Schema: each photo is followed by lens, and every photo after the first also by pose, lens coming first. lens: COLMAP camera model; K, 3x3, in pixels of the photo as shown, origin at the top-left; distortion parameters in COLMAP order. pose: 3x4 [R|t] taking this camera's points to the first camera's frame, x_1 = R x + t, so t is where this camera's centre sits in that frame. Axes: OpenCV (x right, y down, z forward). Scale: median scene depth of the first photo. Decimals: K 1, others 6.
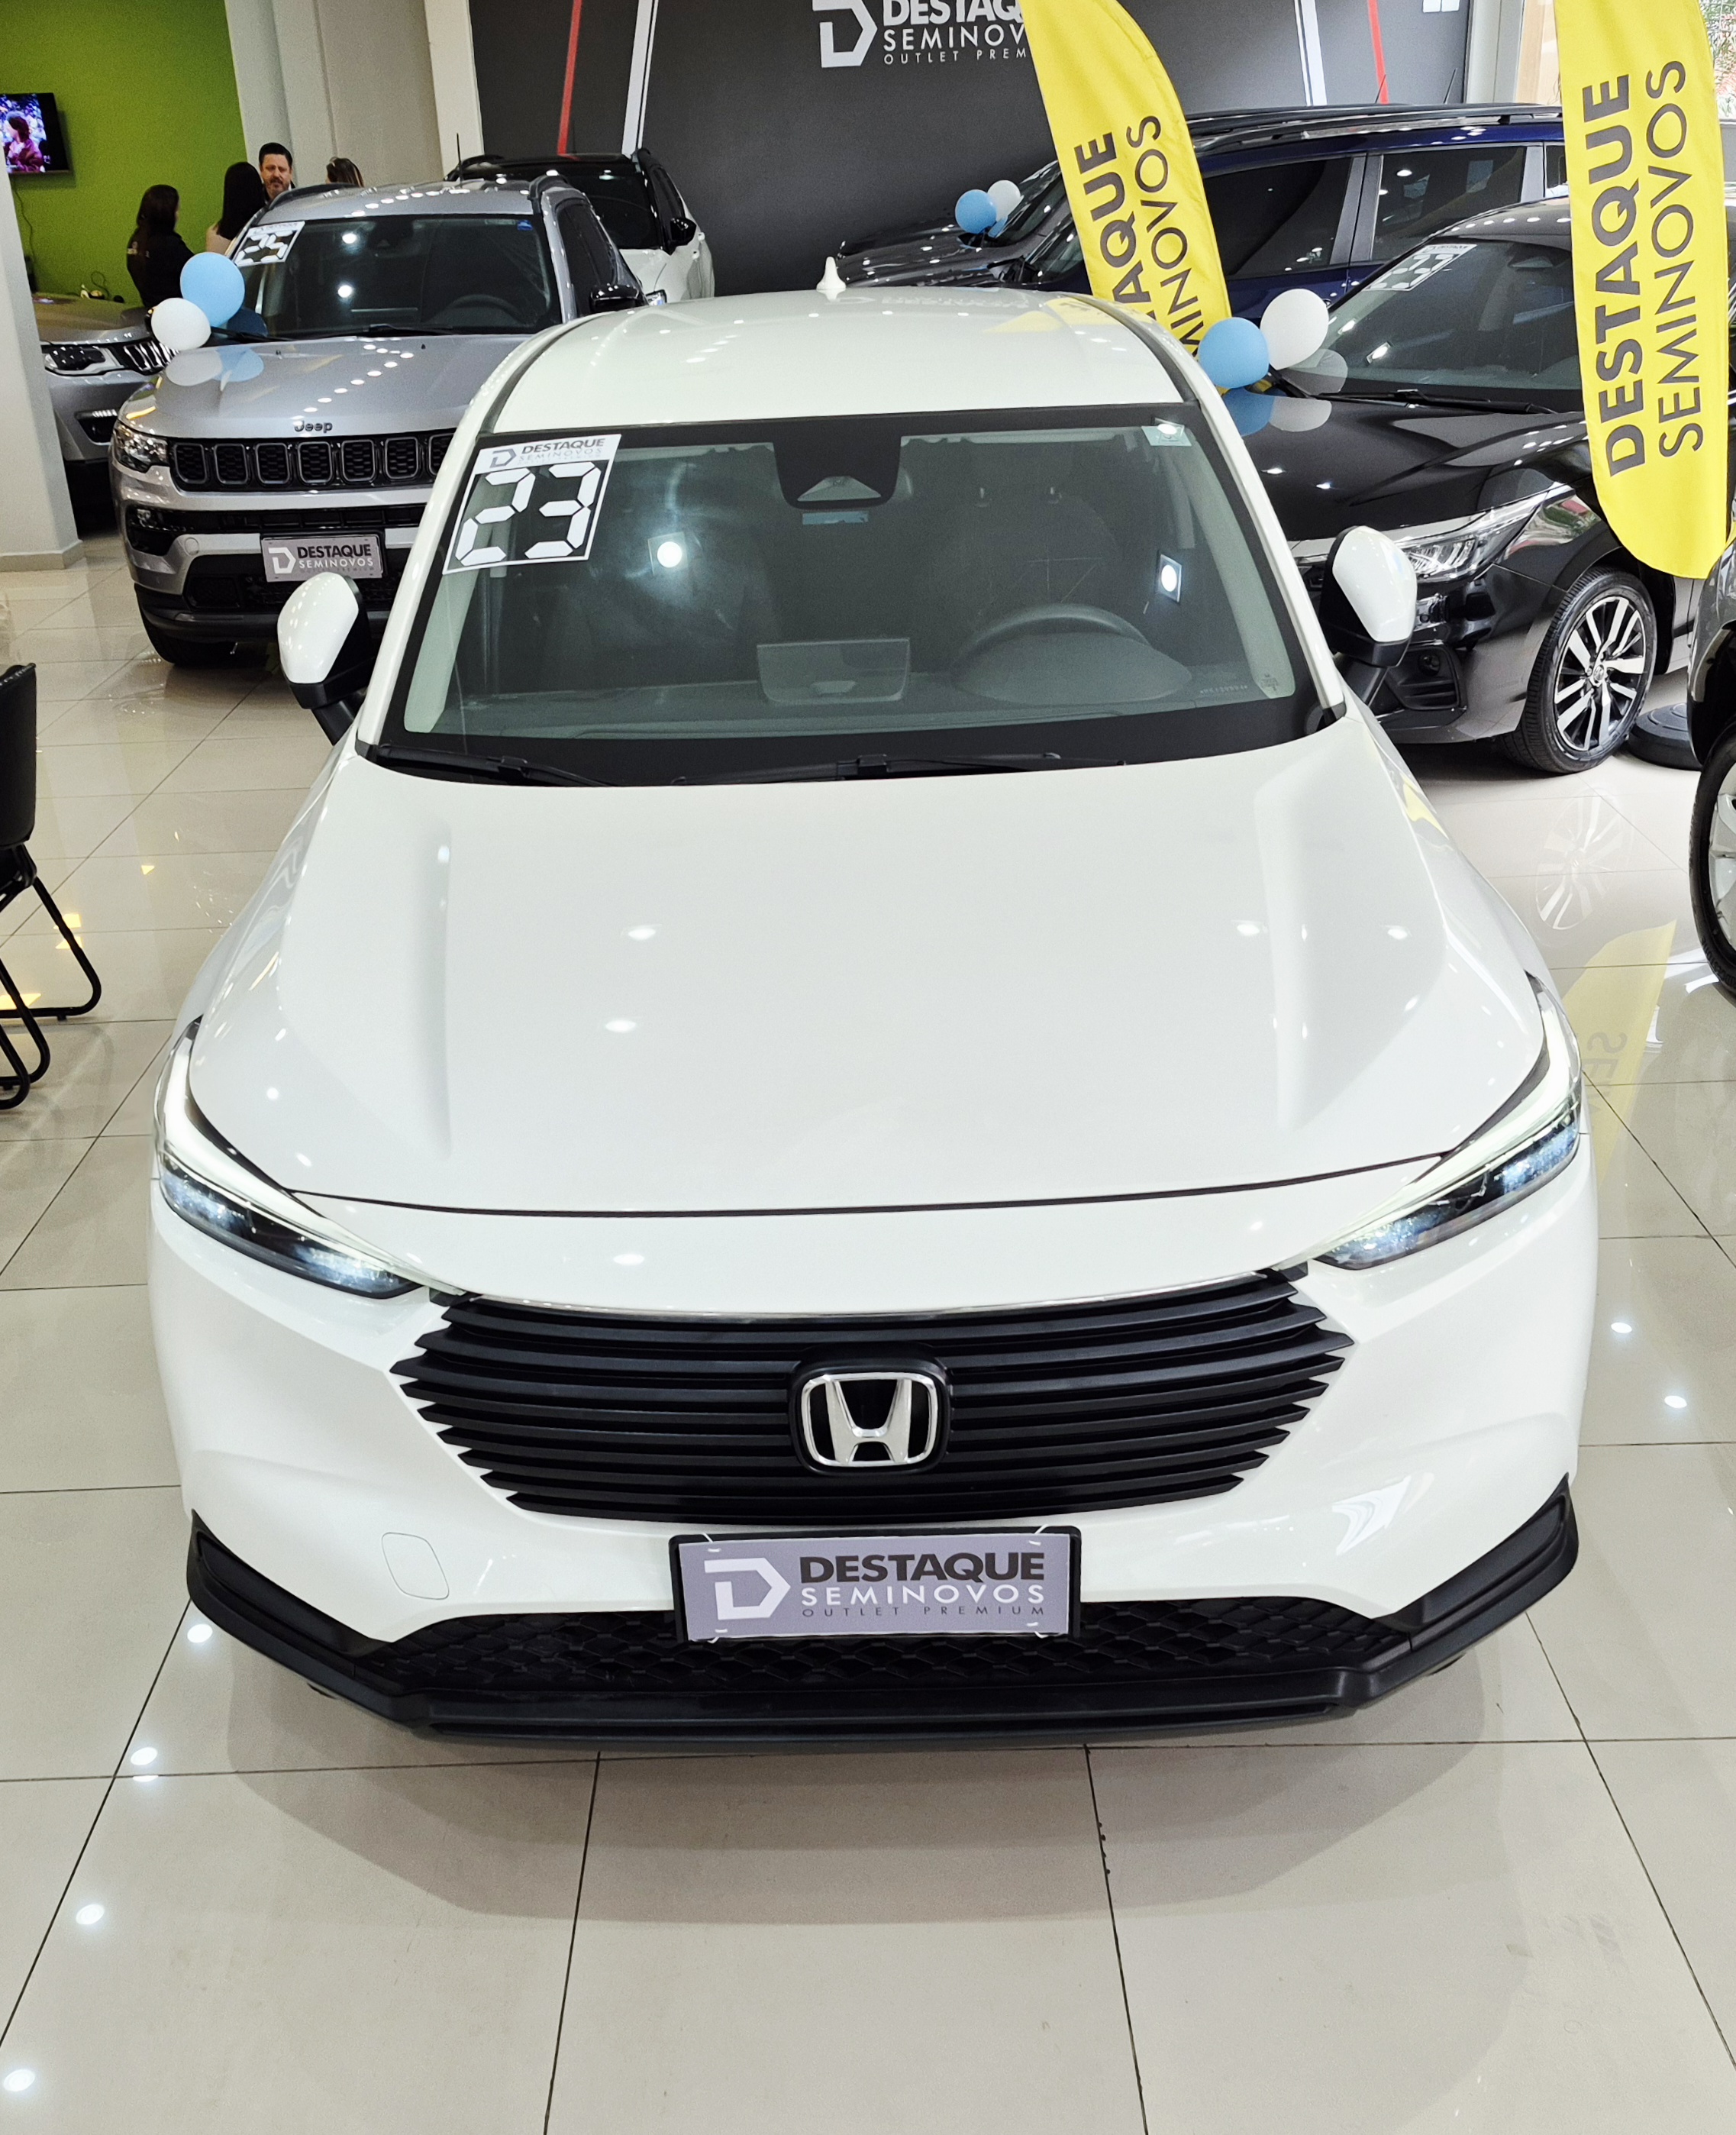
lens RADIAL K [[2072.4, 0, 821.4], [0, 2072.4, 1066.7], [0, 0, 1]] dist [0.062761, -0.027898]
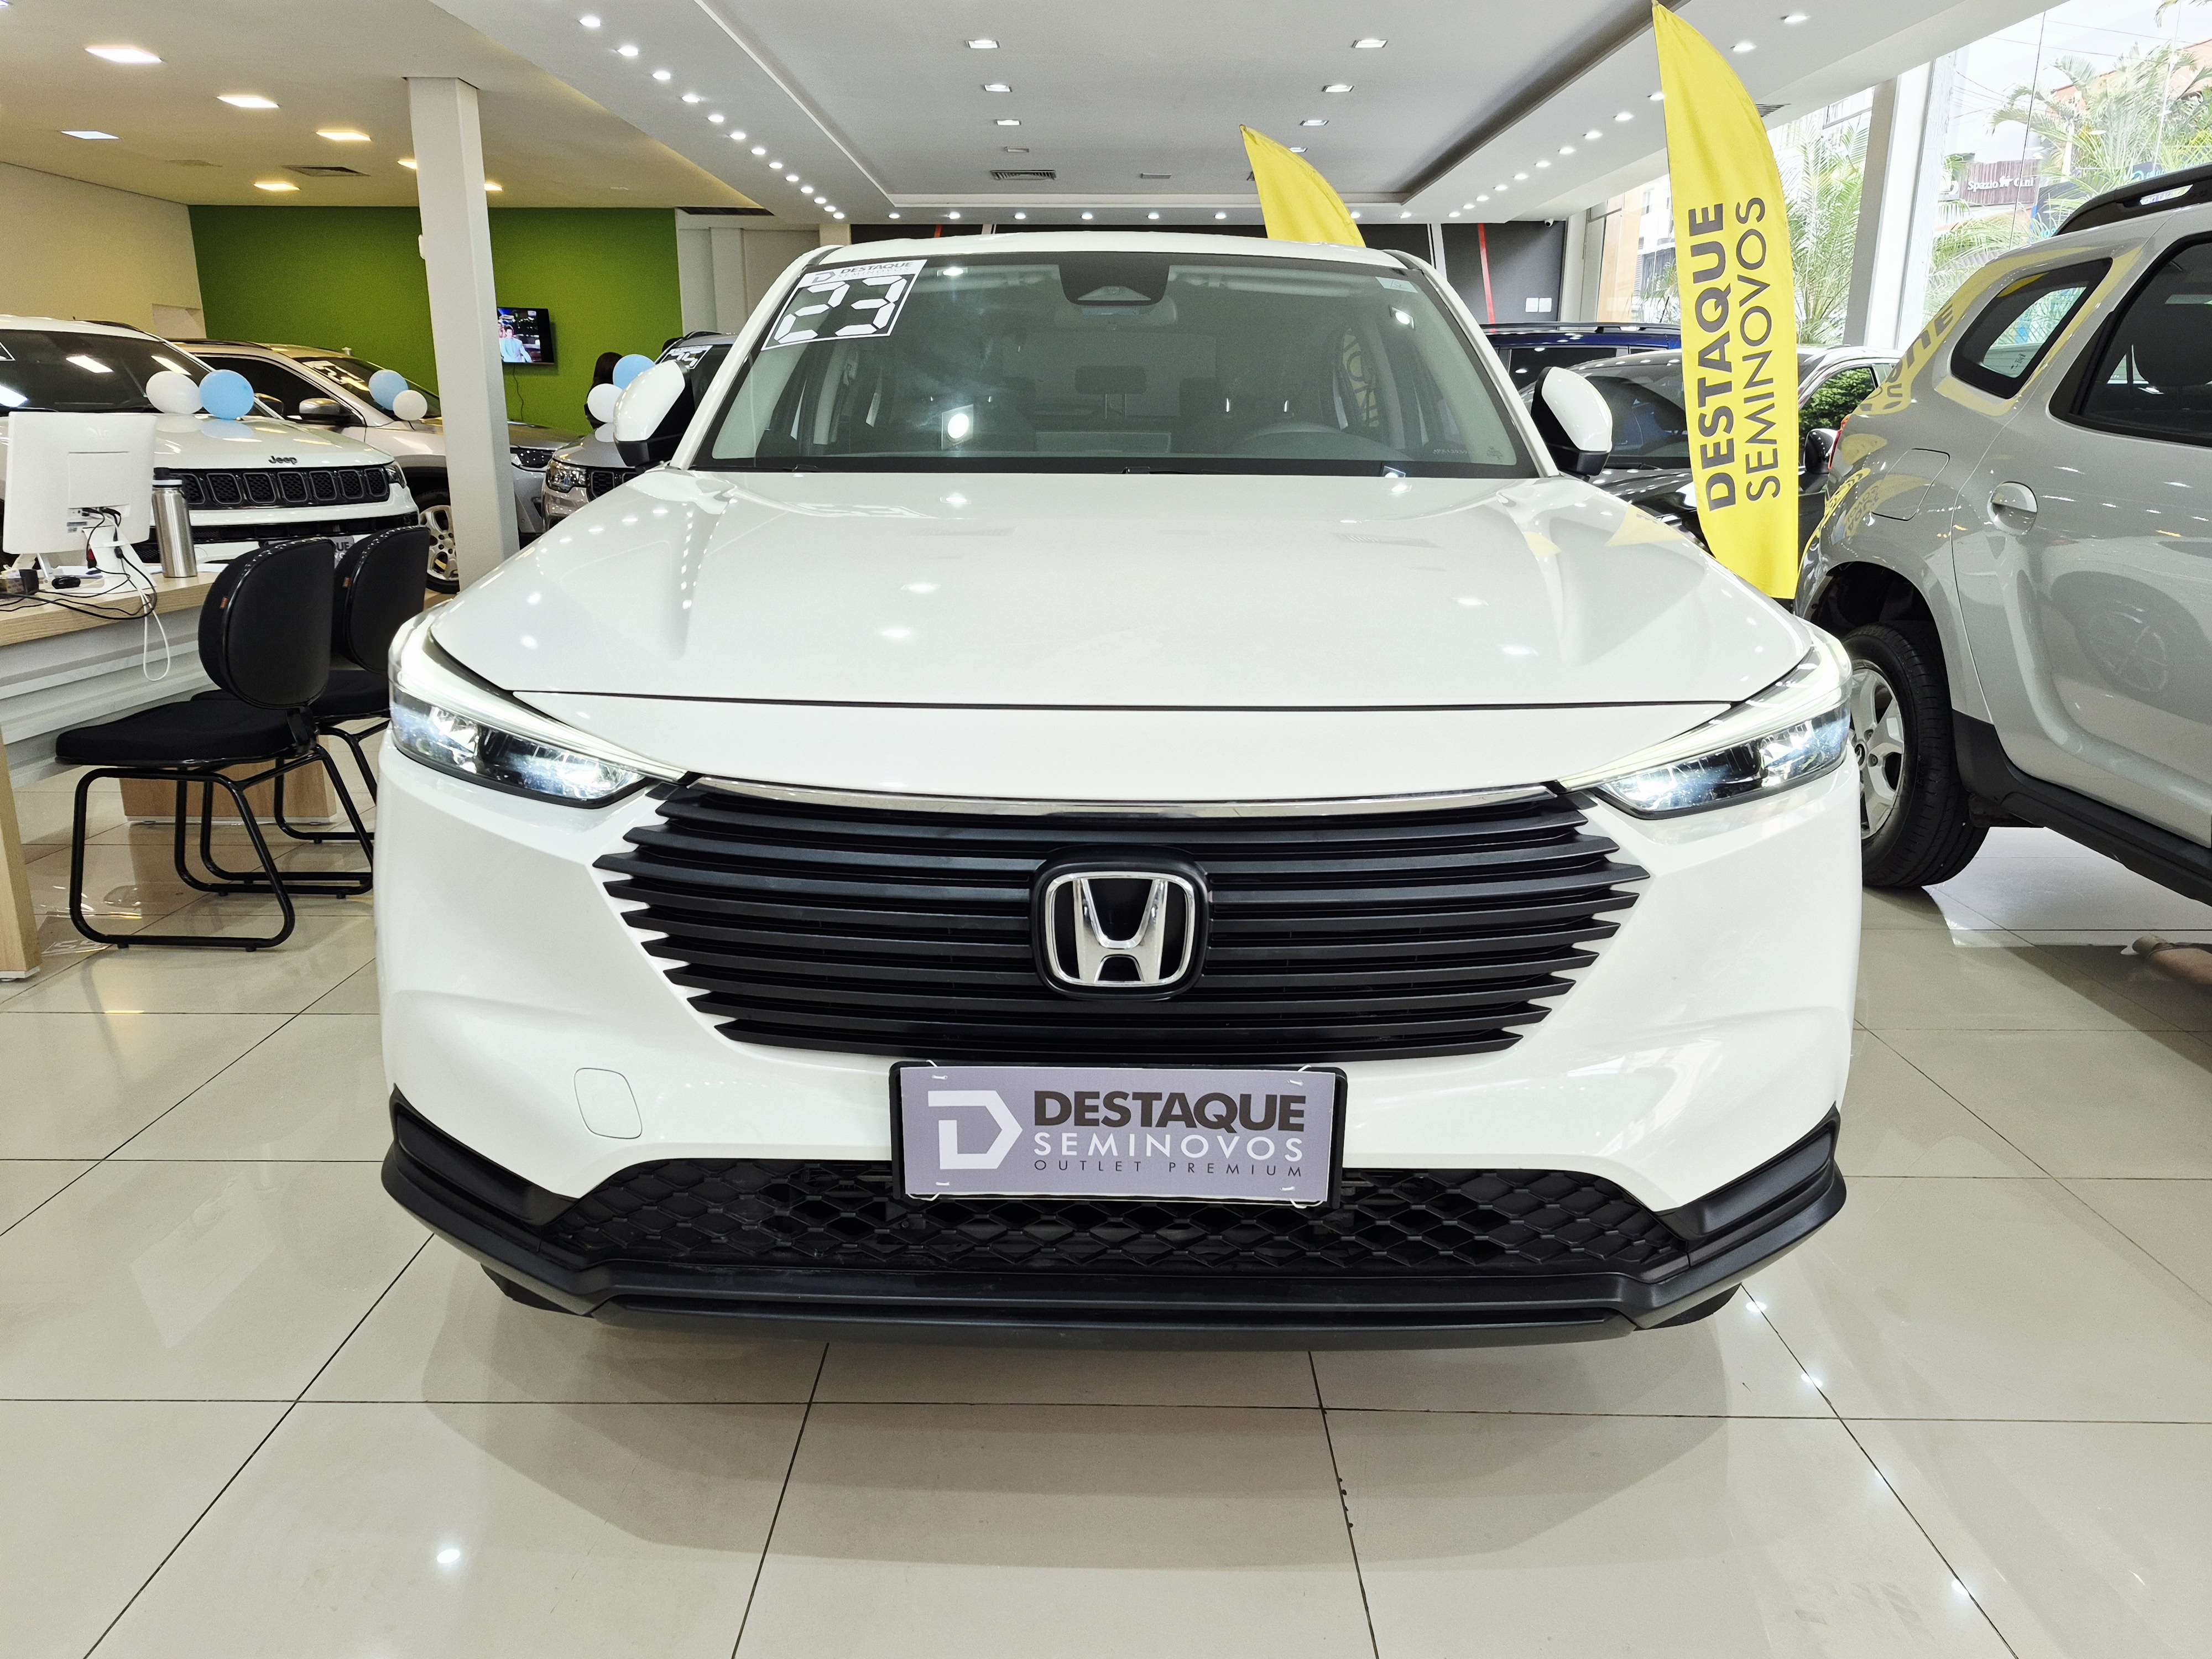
lens RADIAL K [[1532.8, 0, 1106.0], [0, 1532.8, 829.5], [0, 0, 1]] dist [0.089377, -0.102821]
pose [[0.998725, 0.046979, 0.018491, 0.002857], [-0.043488, 0.986547, -0.157587, 0.220097], [-0.025646, 0.156582, 0.987332, 0.314666]]
